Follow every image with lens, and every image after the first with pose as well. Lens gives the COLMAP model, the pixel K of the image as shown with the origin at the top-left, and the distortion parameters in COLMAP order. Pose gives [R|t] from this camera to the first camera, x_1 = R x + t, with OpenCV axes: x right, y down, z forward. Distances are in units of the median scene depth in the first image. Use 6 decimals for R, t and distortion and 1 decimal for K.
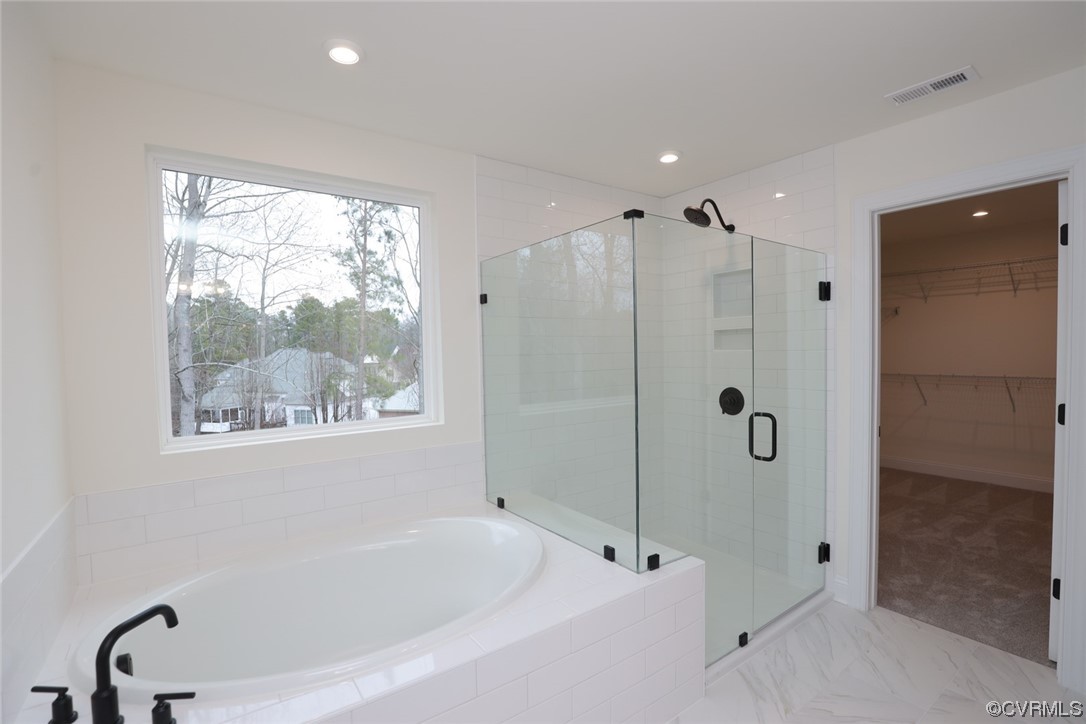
lens RADIAL K [[496.9, 0, 546.6], [0, 496.9, 361.4], [0, 0, 1]] dist [-0.018842, -0.000613]
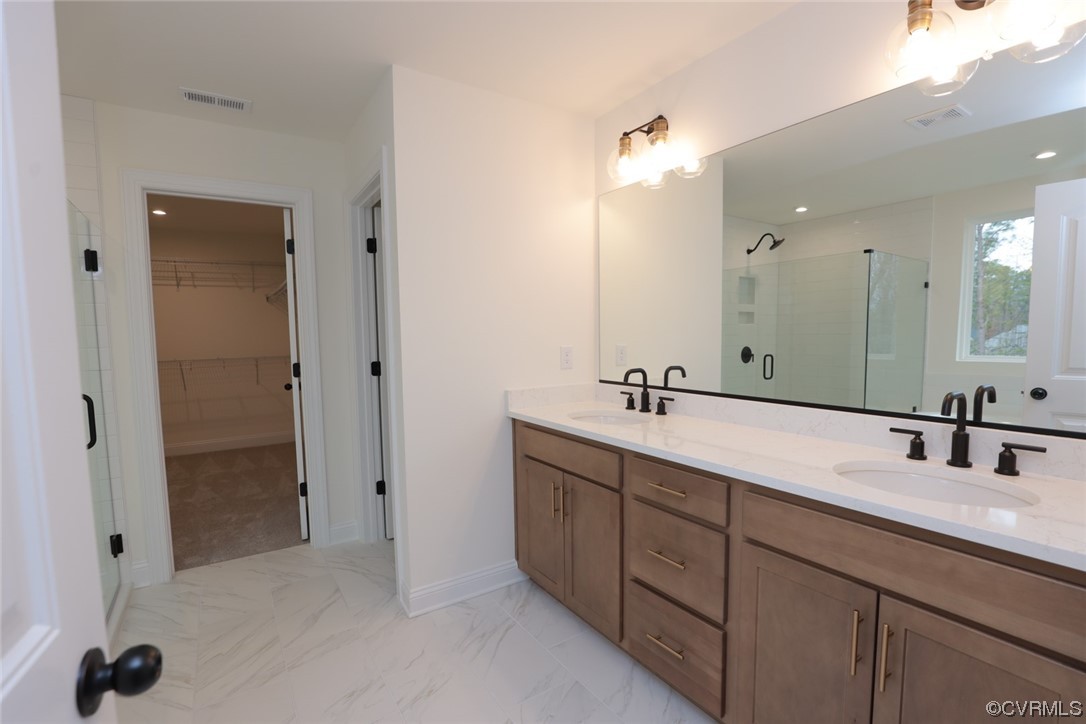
lens RADIAL K [[496.9, 0, 547.9], [0, 496.9, 358.7], [0, 0, 1]] dist [-0.018842, -0.000613]
pose [[0.039173, -0.039275, 0.998460, -0.307707], [0.045445, 0.998263, 0.037484, 0.041802], [-0.998198, 0.043906, 0.040890, 0.142999]]
